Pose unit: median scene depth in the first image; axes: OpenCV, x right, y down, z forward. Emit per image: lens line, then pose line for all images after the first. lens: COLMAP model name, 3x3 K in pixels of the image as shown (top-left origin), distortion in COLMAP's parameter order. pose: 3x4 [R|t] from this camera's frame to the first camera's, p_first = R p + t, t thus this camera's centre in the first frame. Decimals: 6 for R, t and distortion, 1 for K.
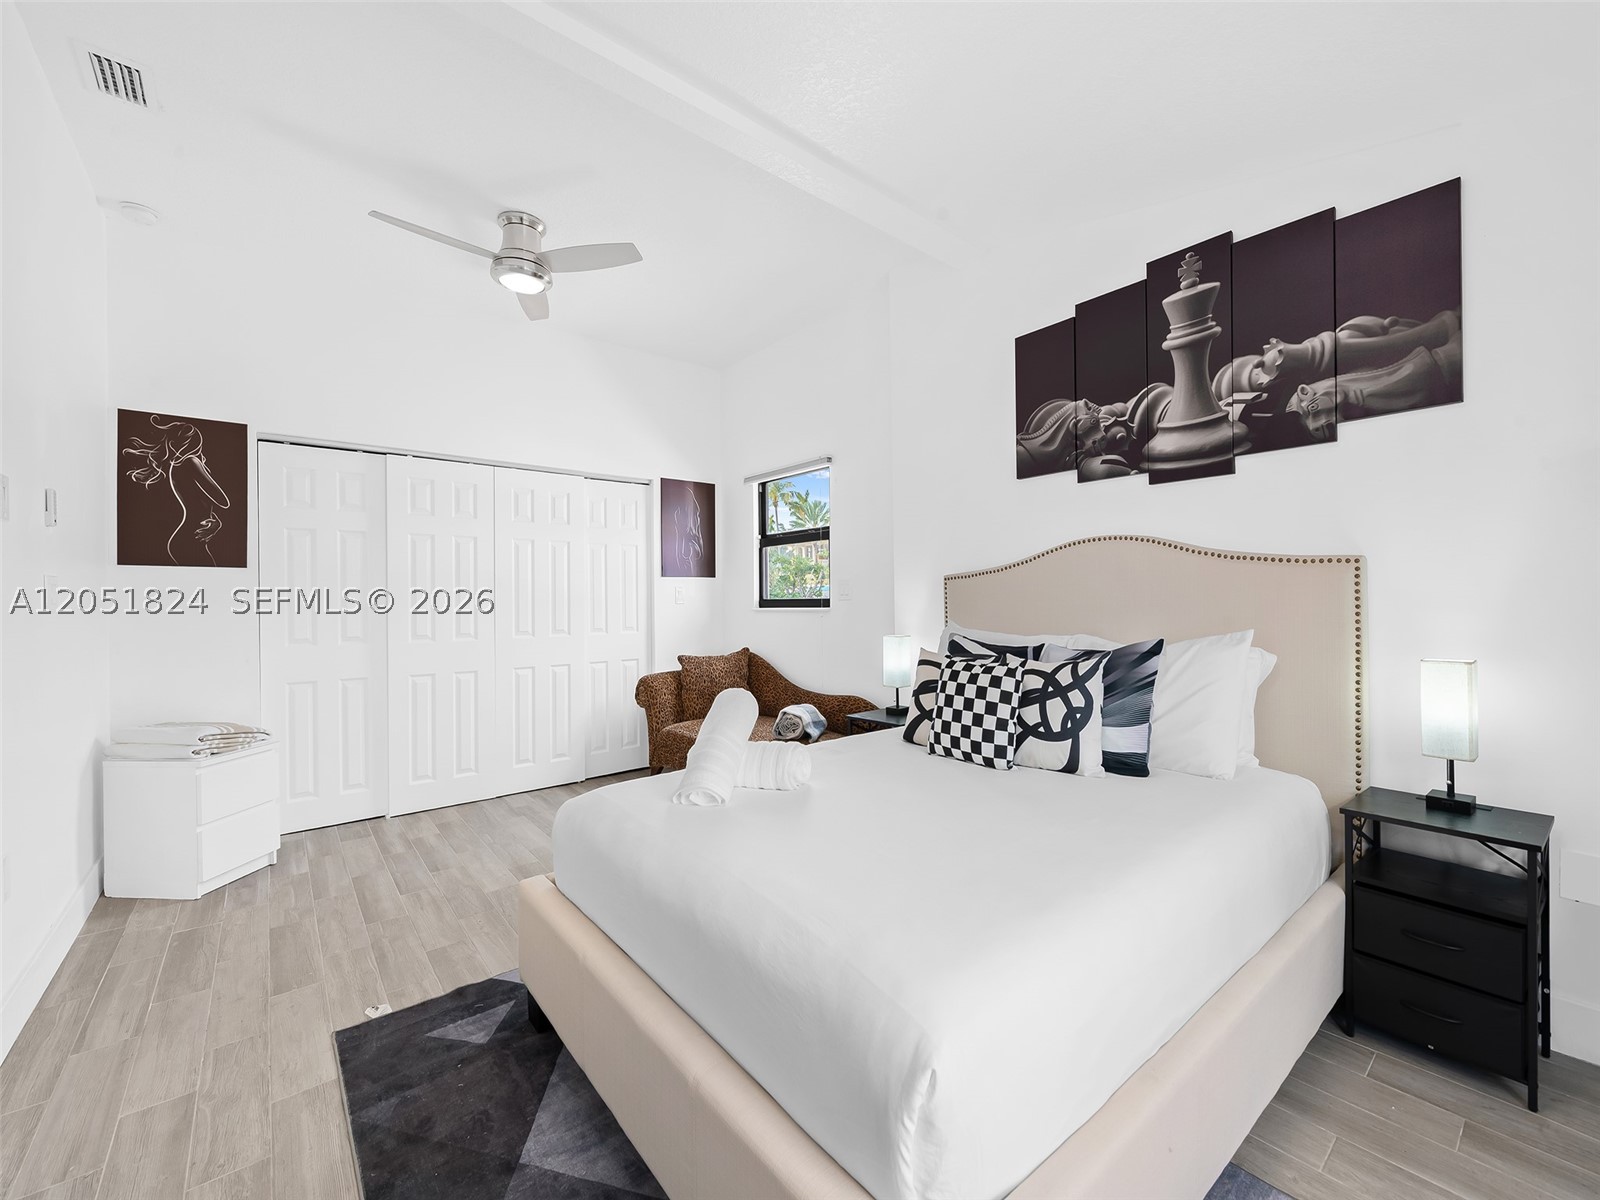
lens RADIAL K [[670.6, 0, 803.7], [0, 670.6, 599.8], [0, 0, 1]] dist [0.000578, -0.001069]
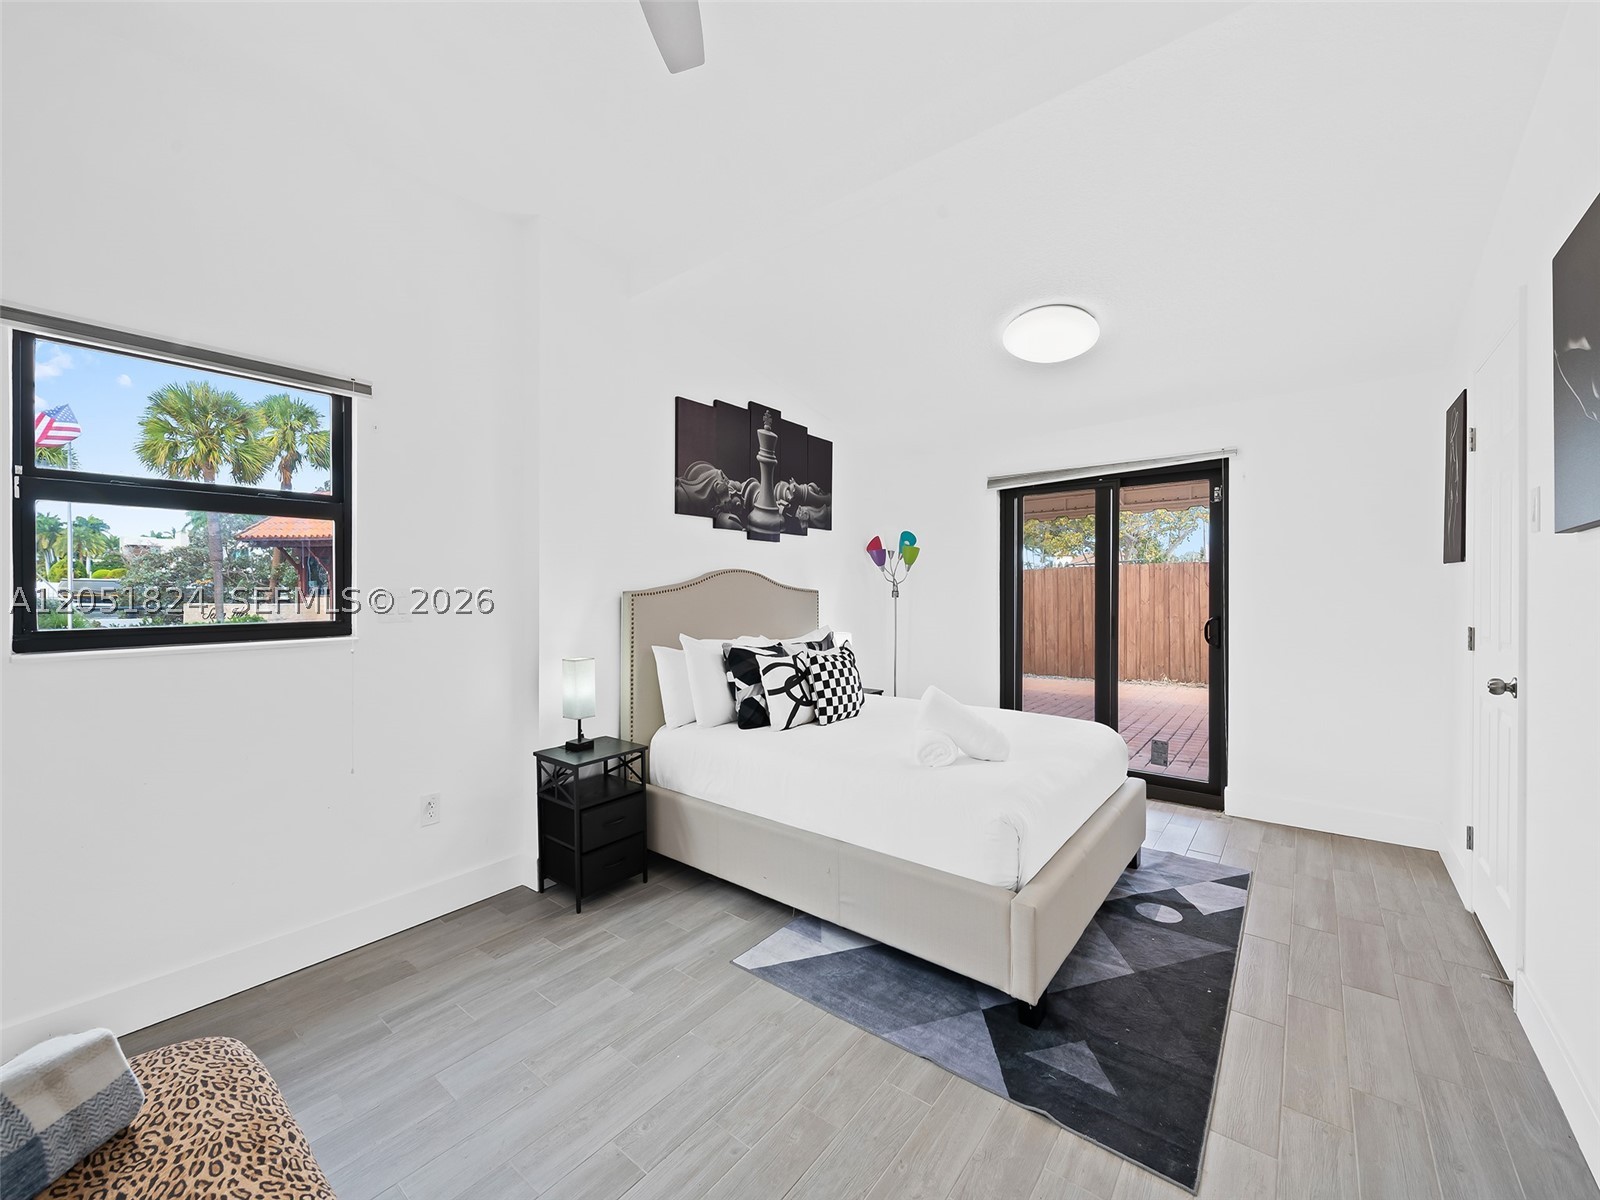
lens RADIAL K [[649.1, 0, 801.2], [0, 649.1, 594.5], [0, 0, 1]] dist [0.002496, -0.000431]
pose [[-0.225366, 0.004676, 0.974263, -1.067606], [0.005484, 0.999979, -0.003531, -0.035980], [-0.974259, 0.004547, -0.225387, 1.288434]]
